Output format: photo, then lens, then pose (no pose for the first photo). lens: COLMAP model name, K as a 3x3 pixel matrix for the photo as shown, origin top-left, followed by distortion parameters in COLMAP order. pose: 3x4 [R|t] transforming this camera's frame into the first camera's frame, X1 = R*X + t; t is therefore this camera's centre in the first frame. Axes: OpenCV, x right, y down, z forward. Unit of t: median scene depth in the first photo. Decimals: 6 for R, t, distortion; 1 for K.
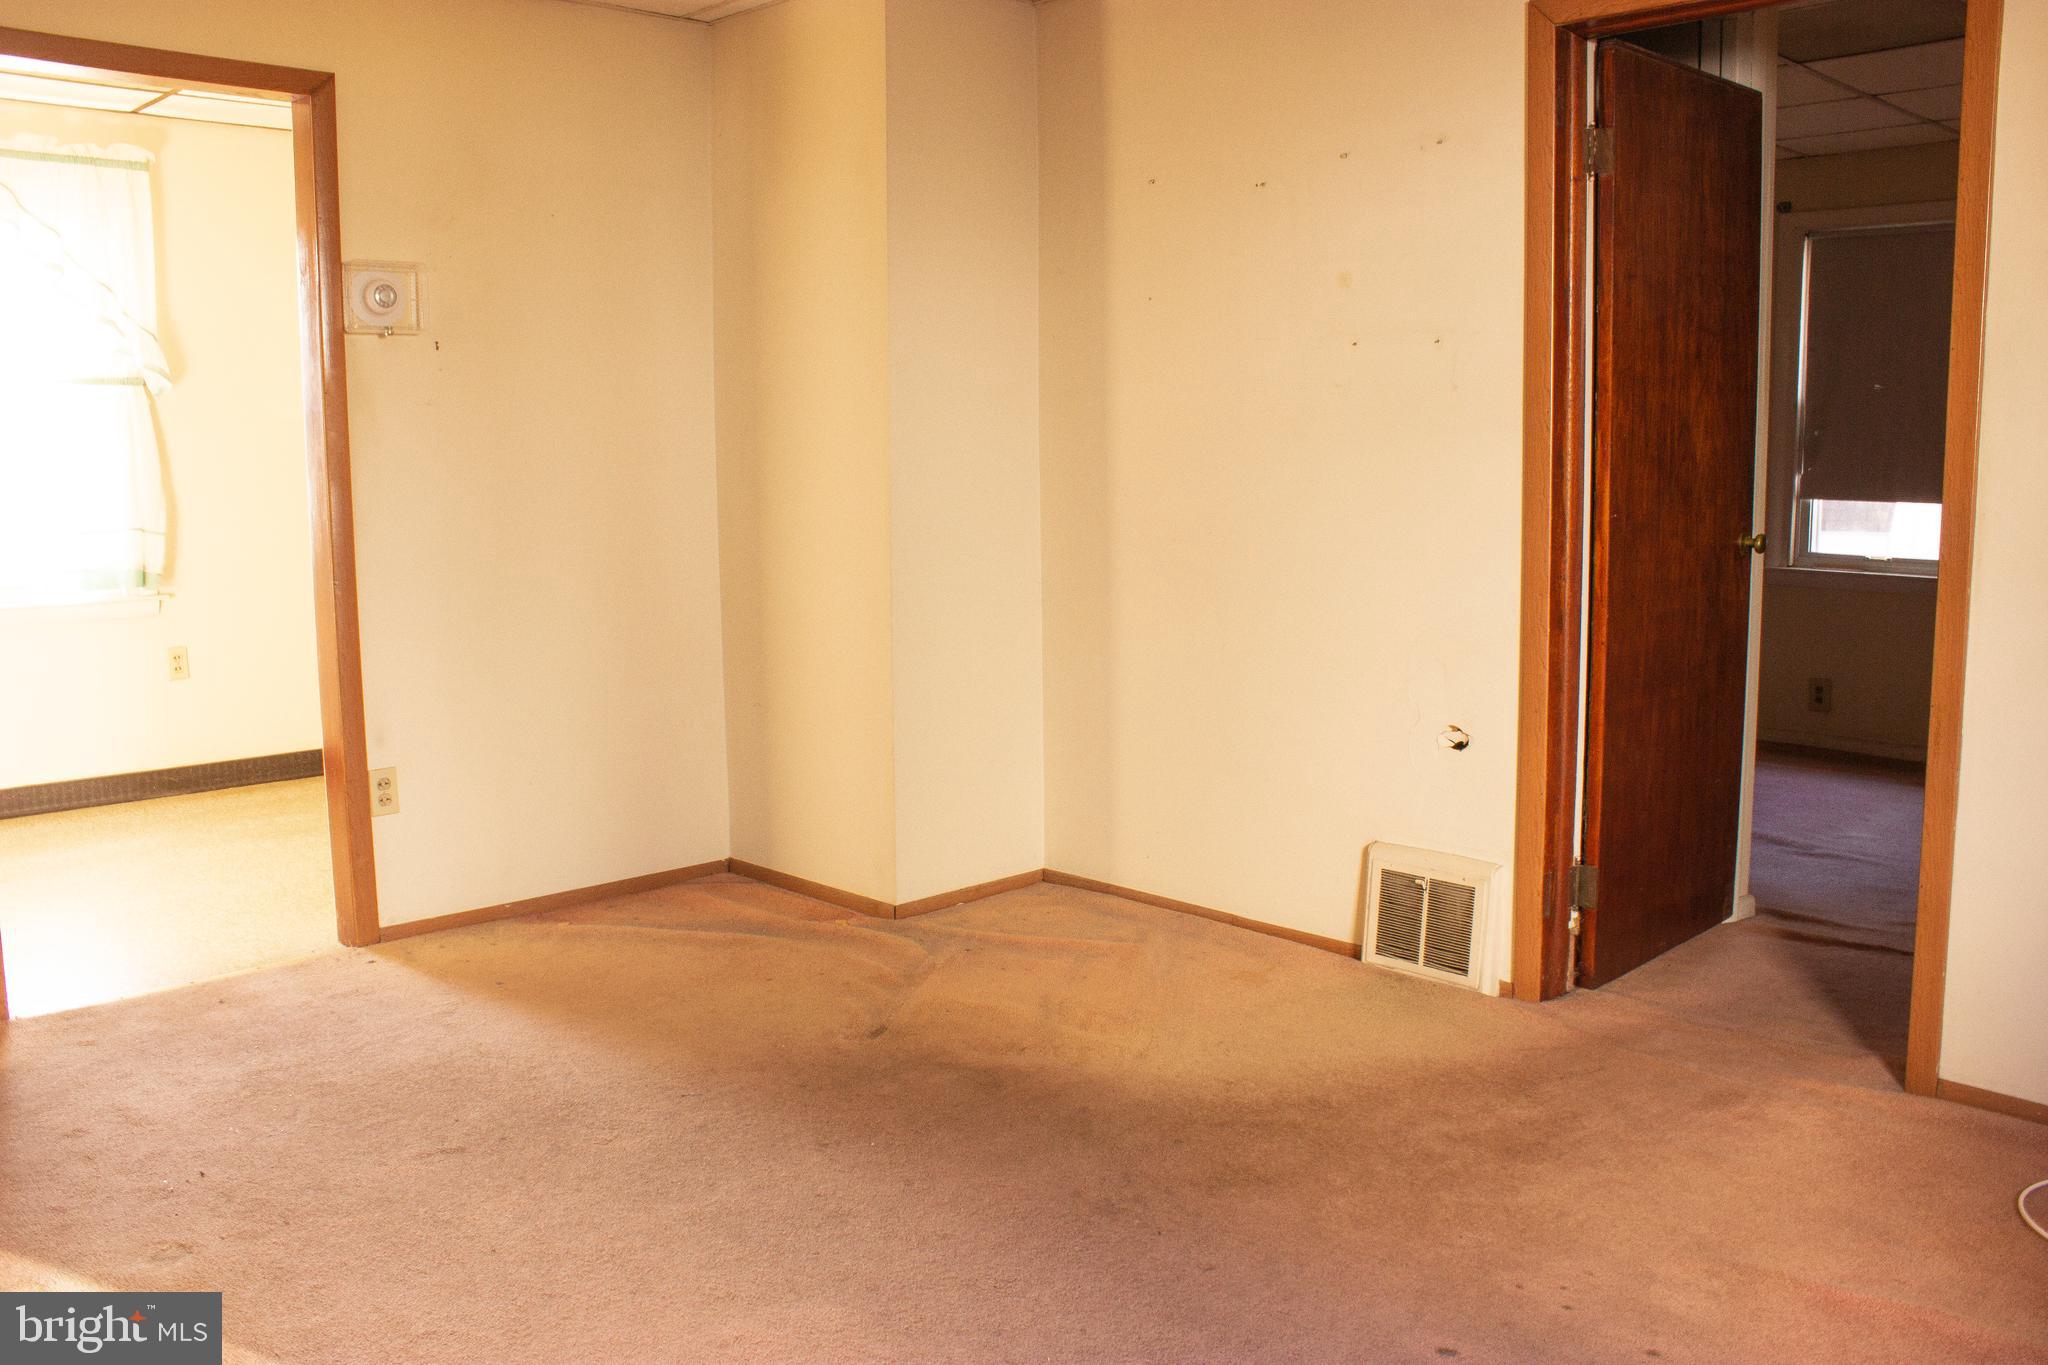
lens RADIAL K [[1726.8, 0, 1025.4], [0, 1726.8, 662.2], [0, 0, 1]] dist [-0.169439, 0.162237]
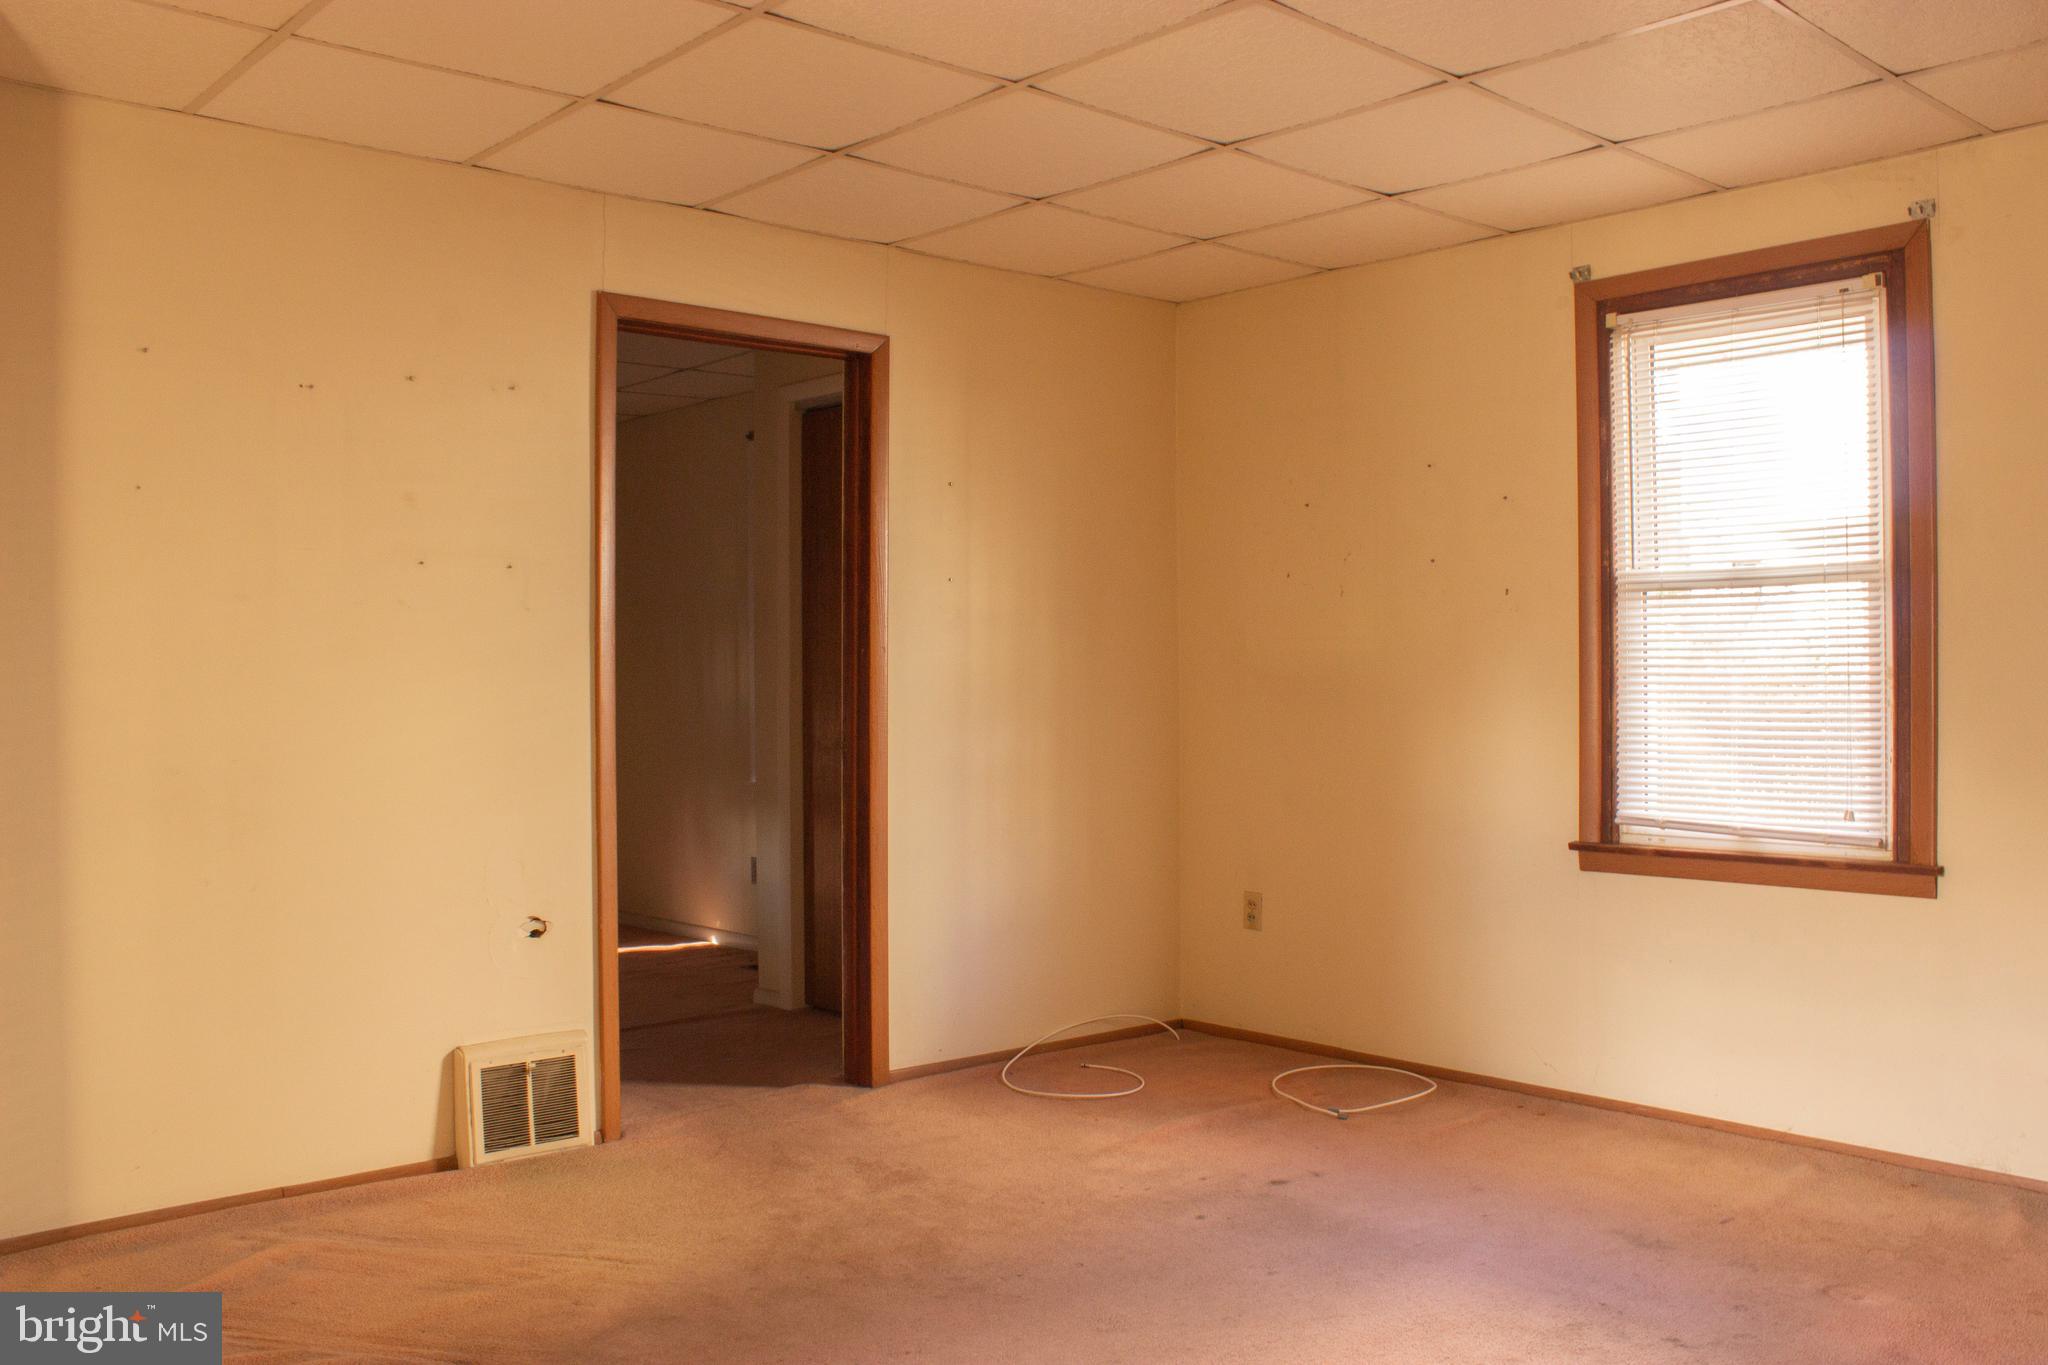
lens RADIAL K [[1726.8, 0, 1025.4], [0, 1726.8, 662.2], [0, 0, 1]] dist [-0.169439, 0.162237]
pose [[0.028455, 0.013652, 0.999502, -0.821013], [0.132717, 0.991003, -0.017314, -0.062358], [-0.990745, 0.133143, 0.026387, 0.630961]]
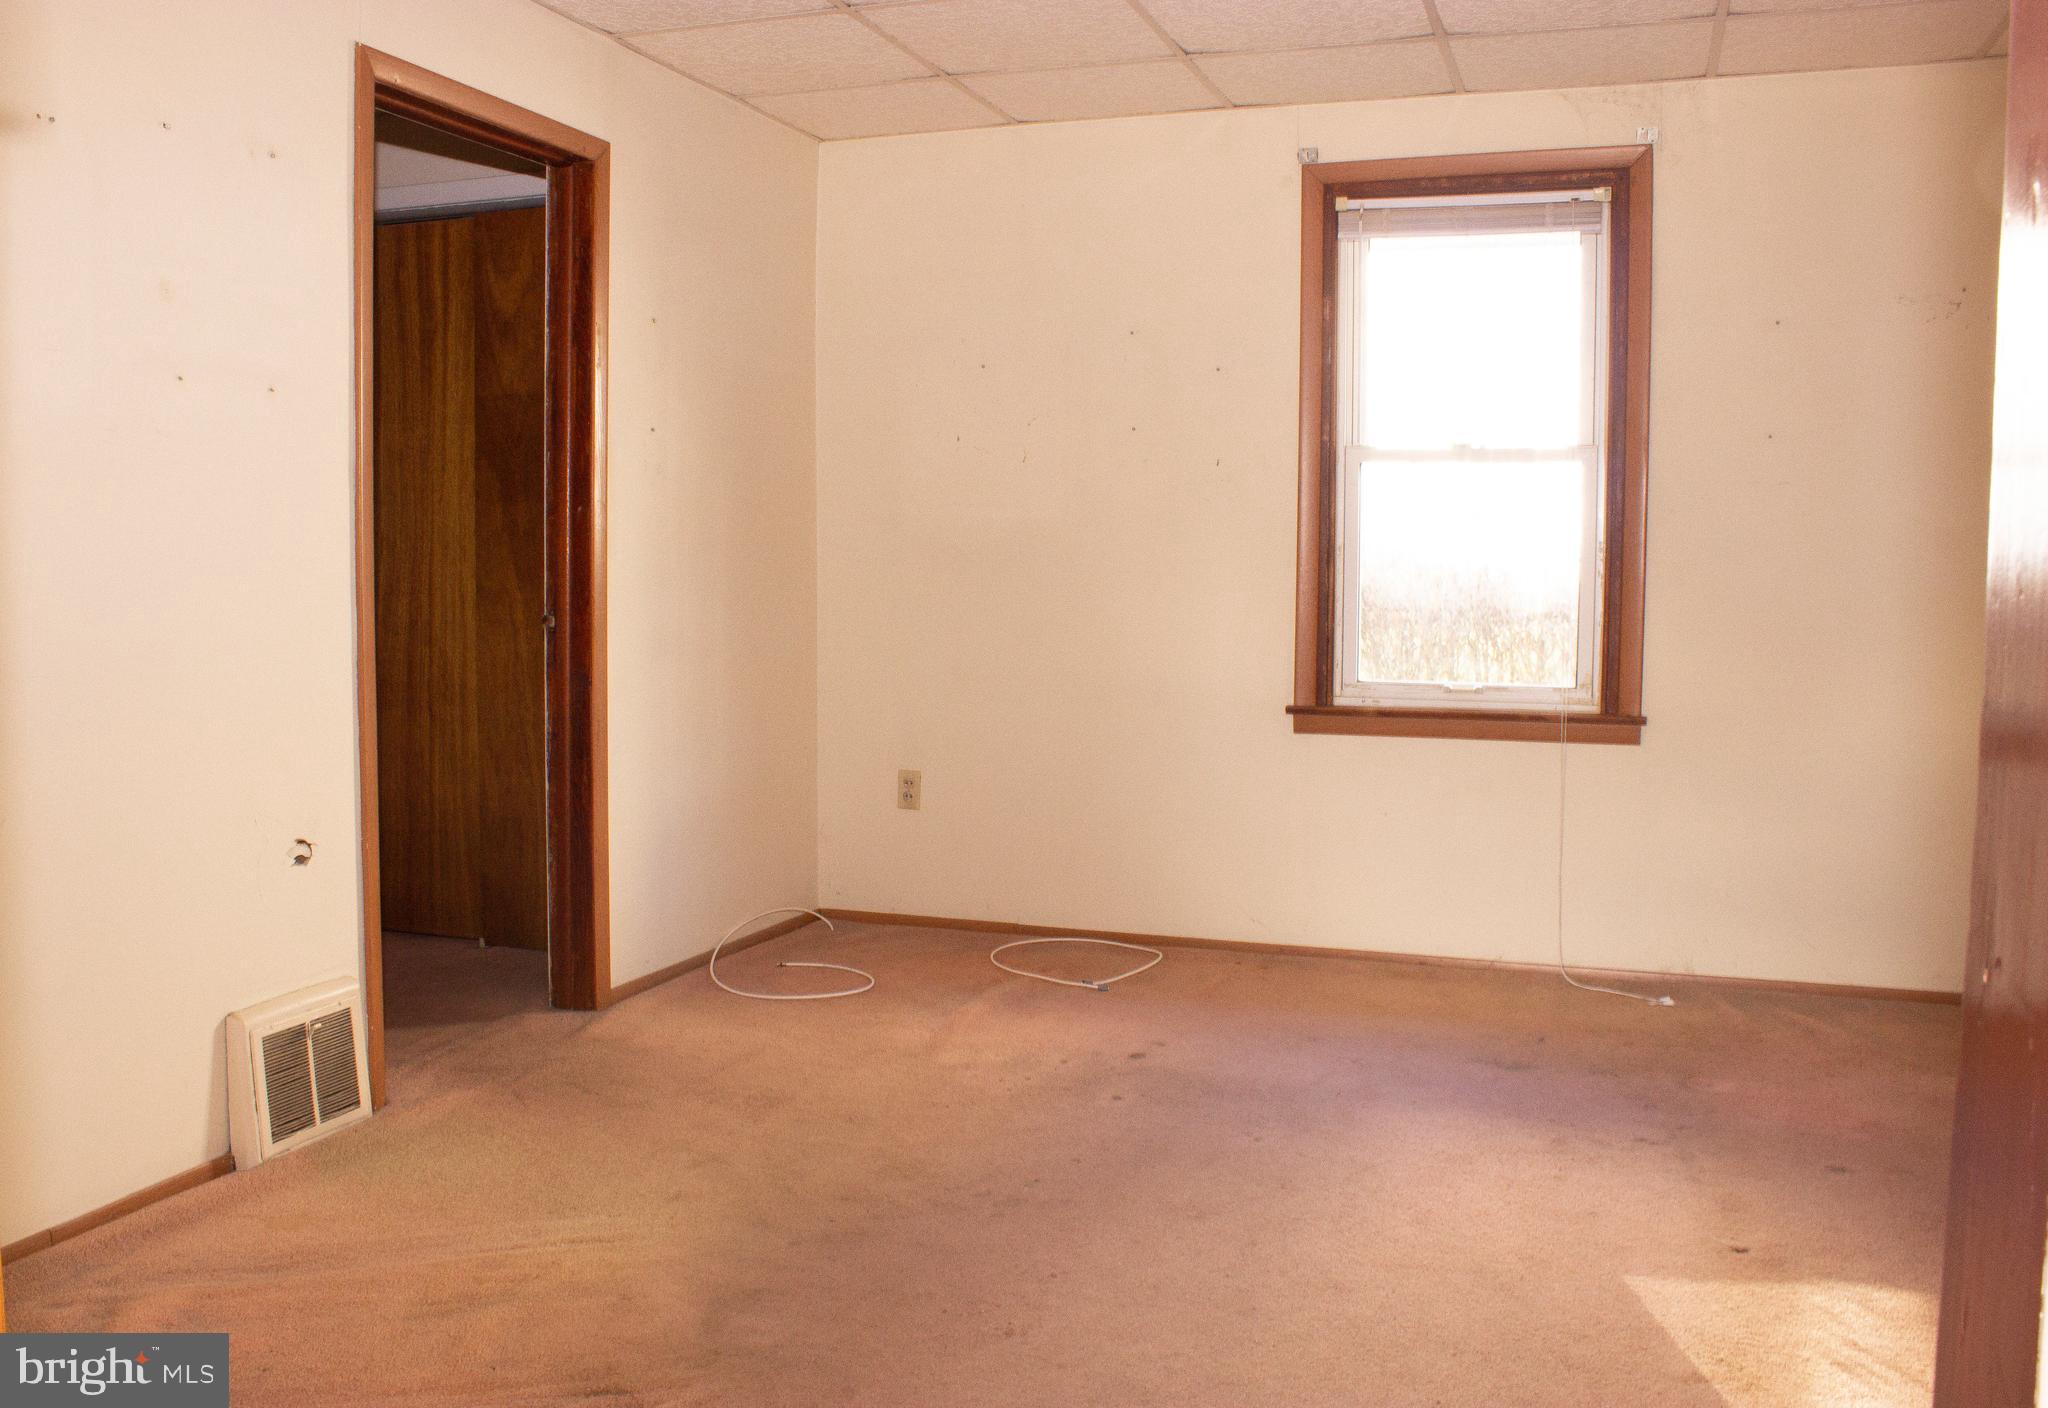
lens RADIAL K [[1774.0, 0, 990.4], [0, 1774.0, 679.3], [0, 0, 1]] dist [-0.160772, 0.133375]
pose [[-0.445116, -0.057447, 0.893628, -0.672684], [0.113924, 0.986198, 0.120143, -0.105618], [-0.888197, 0.155283, -0.432428, 1.045221]]
